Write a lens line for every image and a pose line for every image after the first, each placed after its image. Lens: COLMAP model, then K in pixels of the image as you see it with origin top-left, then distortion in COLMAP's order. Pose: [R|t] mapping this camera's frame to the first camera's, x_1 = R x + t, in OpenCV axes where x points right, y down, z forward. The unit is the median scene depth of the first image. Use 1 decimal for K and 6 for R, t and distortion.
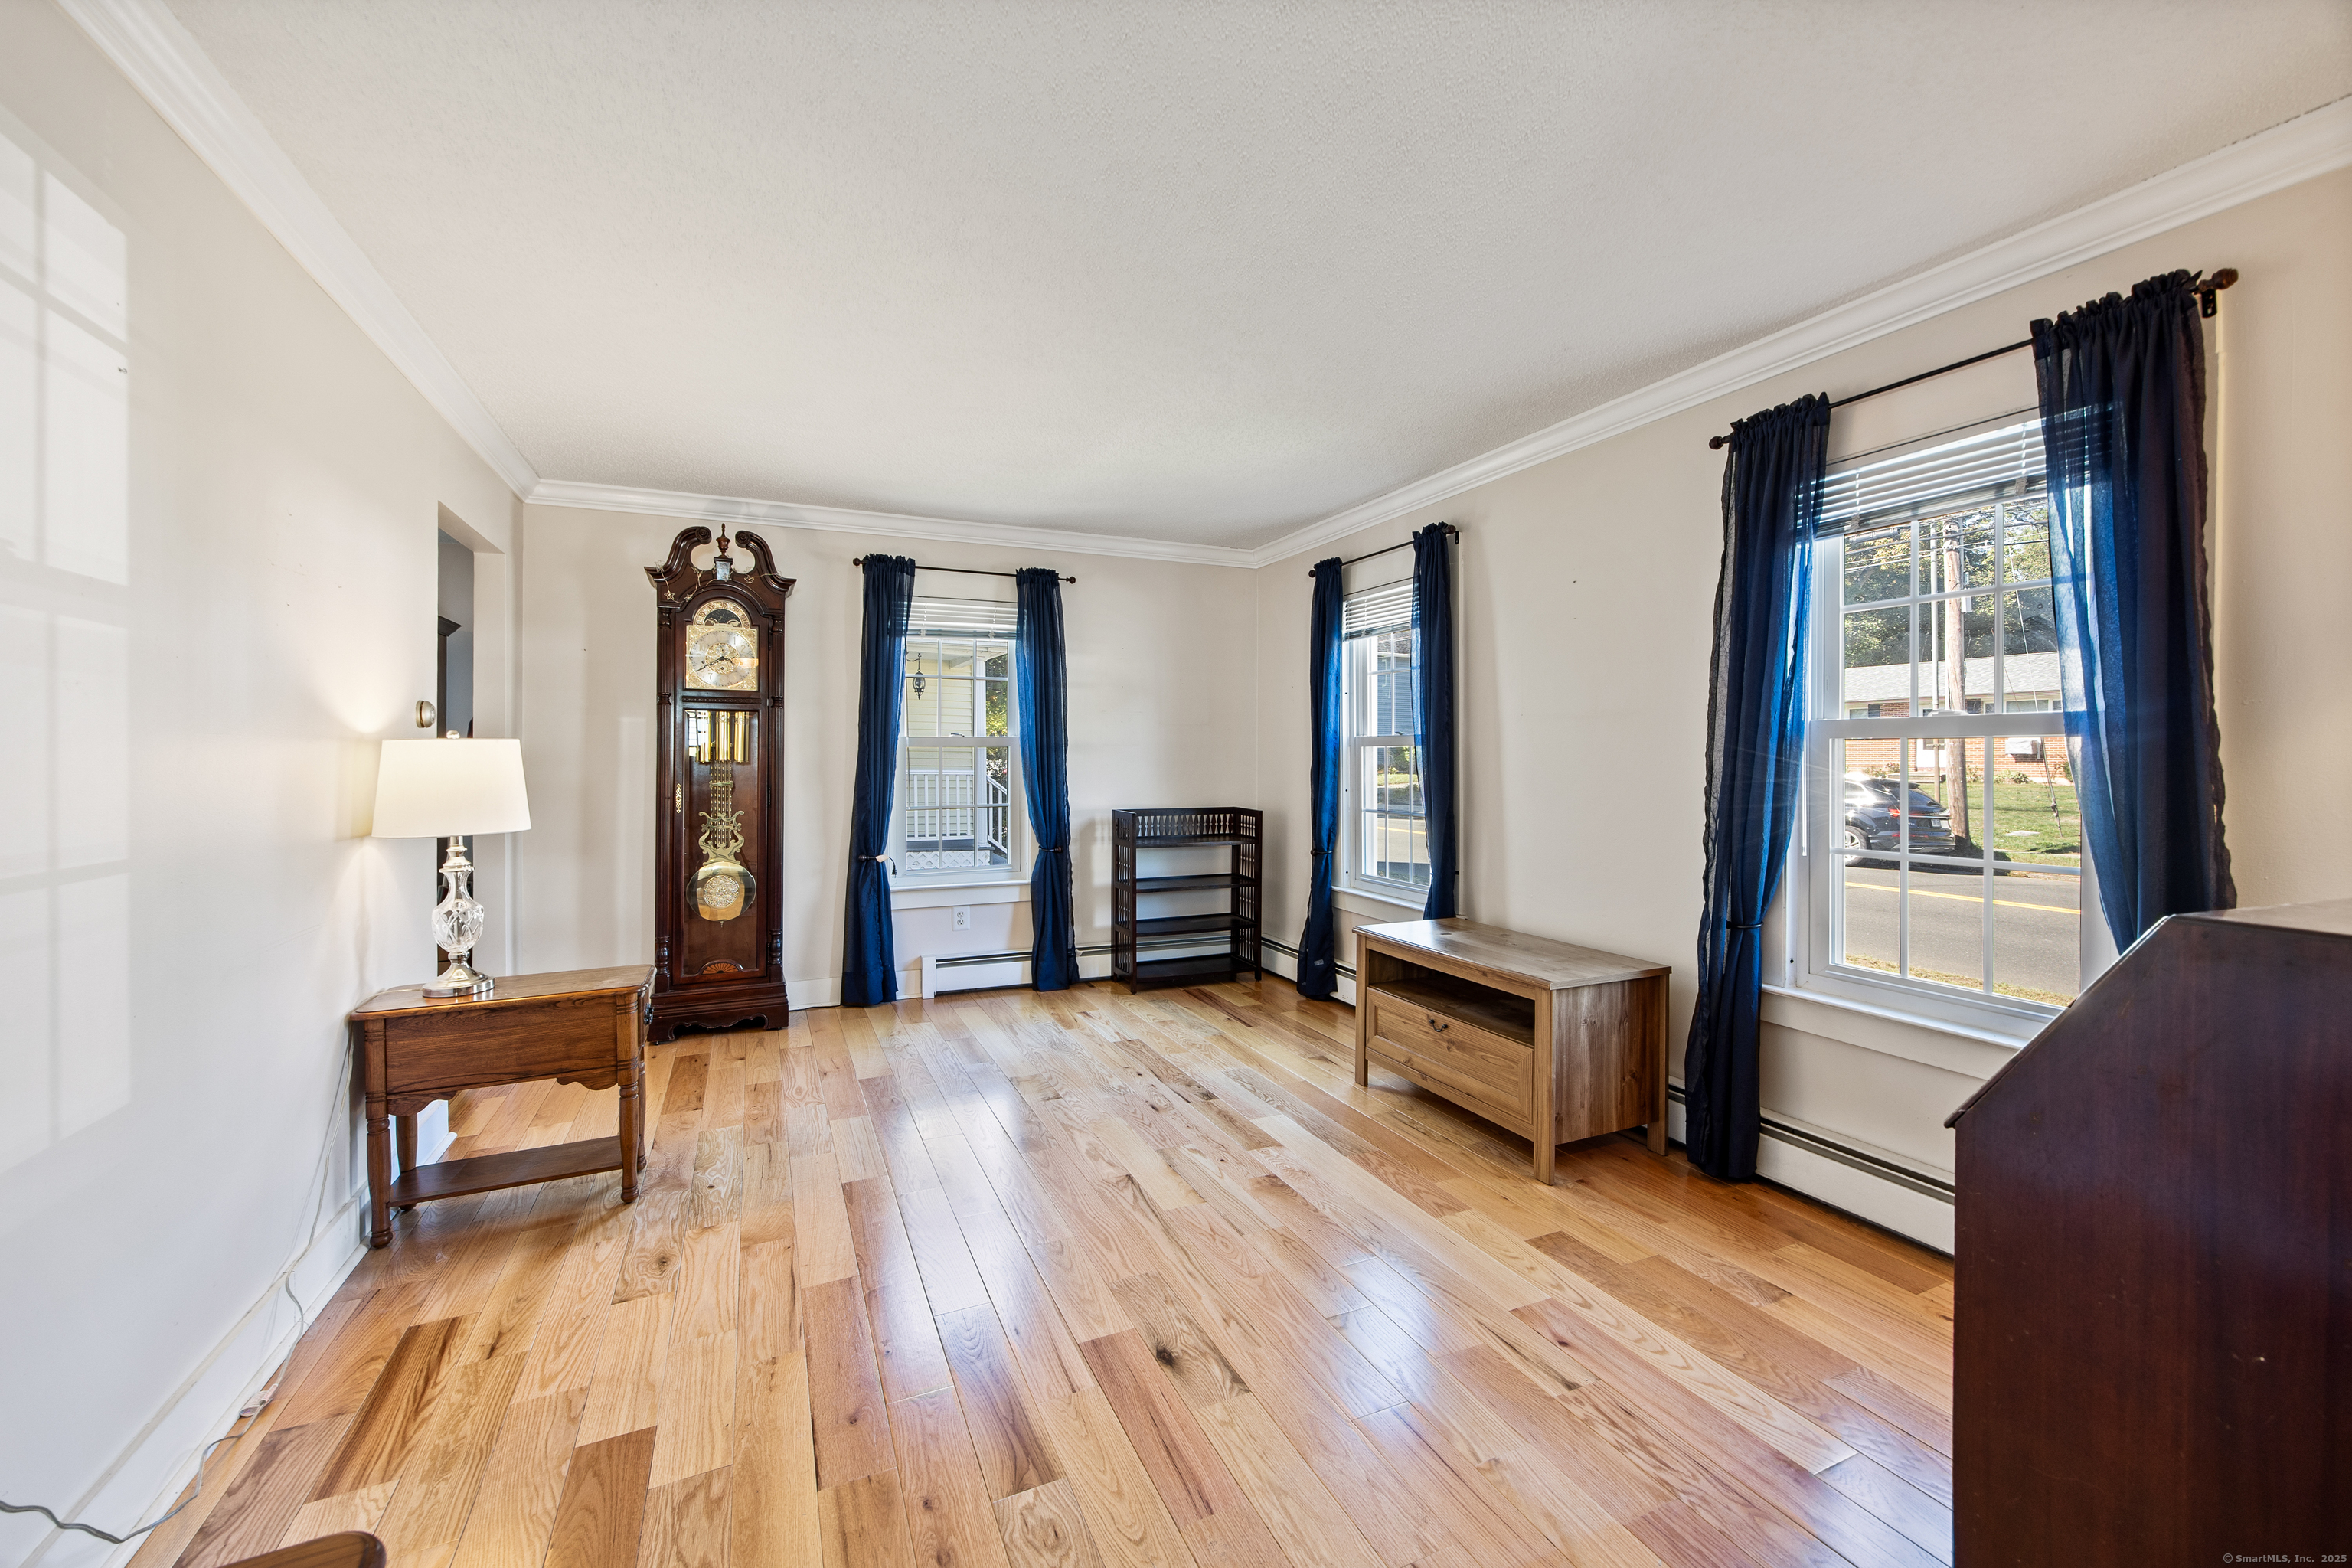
lens RADIAL K [[924.9, 0, 1170.7], [0, 924.9, 728.3], [0, 0, 1]] dist [0.001756, 0.000144]
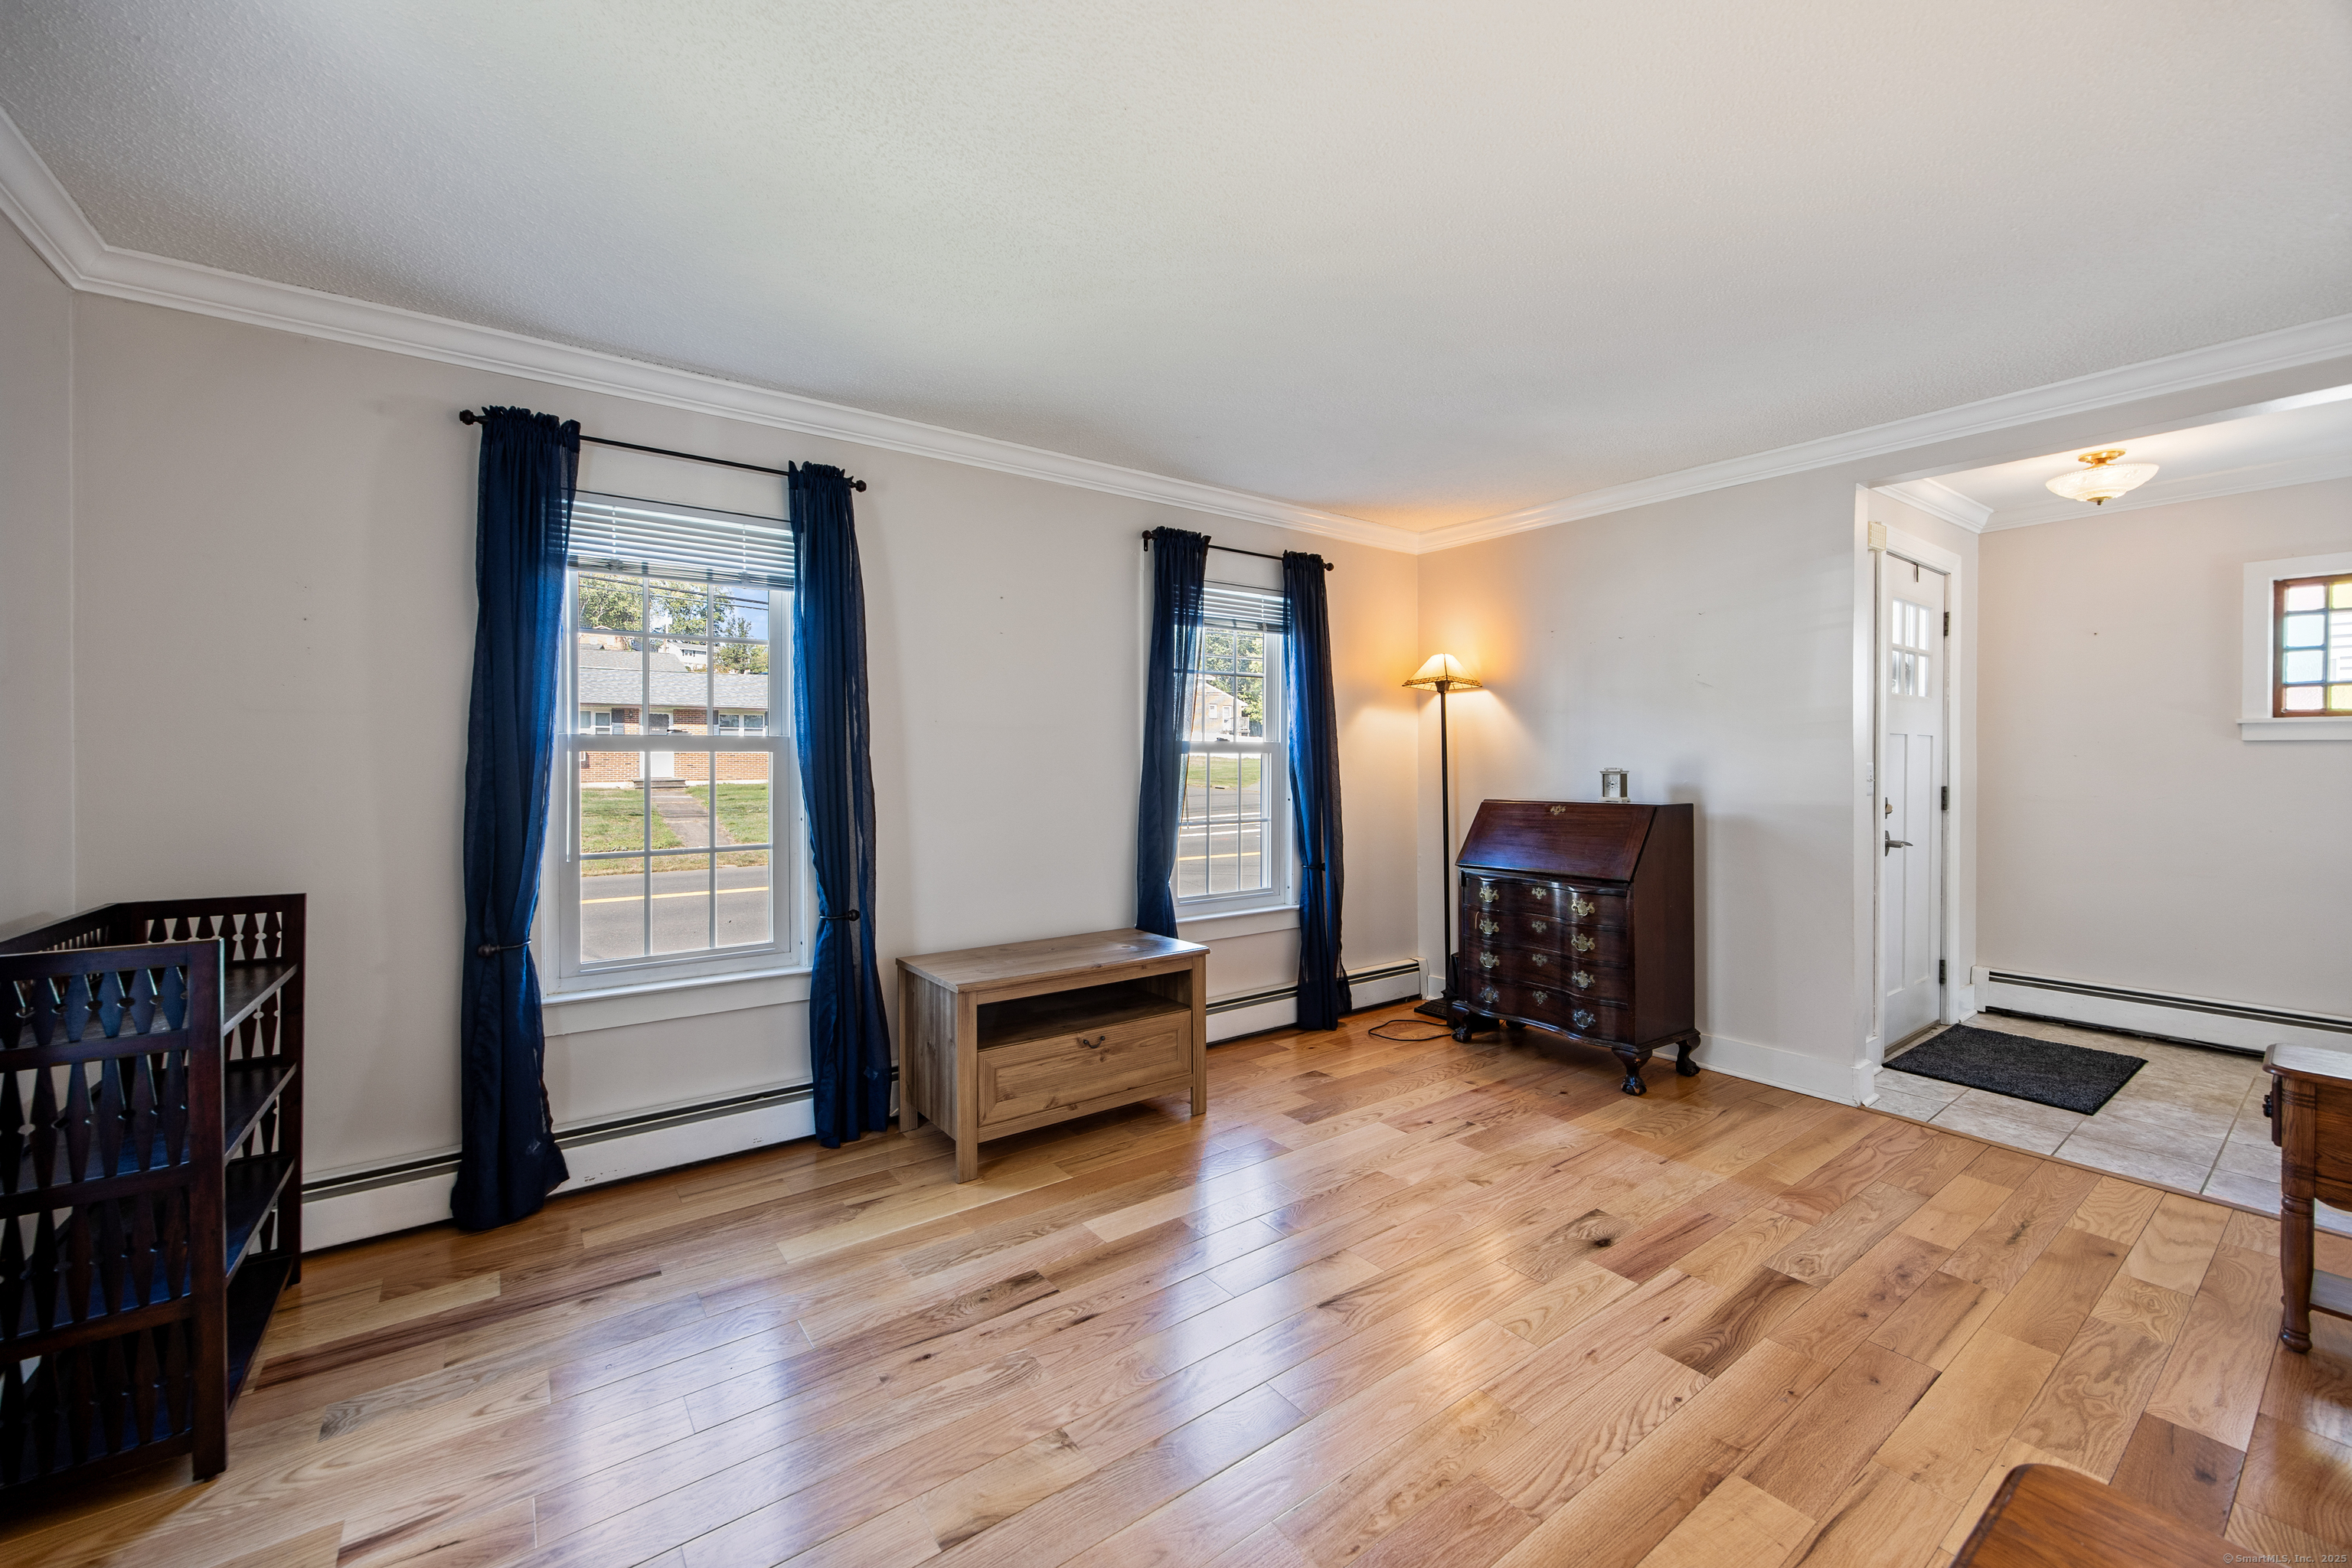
lens RADIAL K [[917.9, 0, 1172.7], [0, 917.9, 758.5], [0, 0, 1]] dist [-0.000341, 0.000120]
pose [[-0.199894, 0.004507, 0.979807, -0.683280], [-0.025106, 0.999638, -0.009721, 0.030218], [-0.979496, -0.026542, -0.199709, 1.130127]]
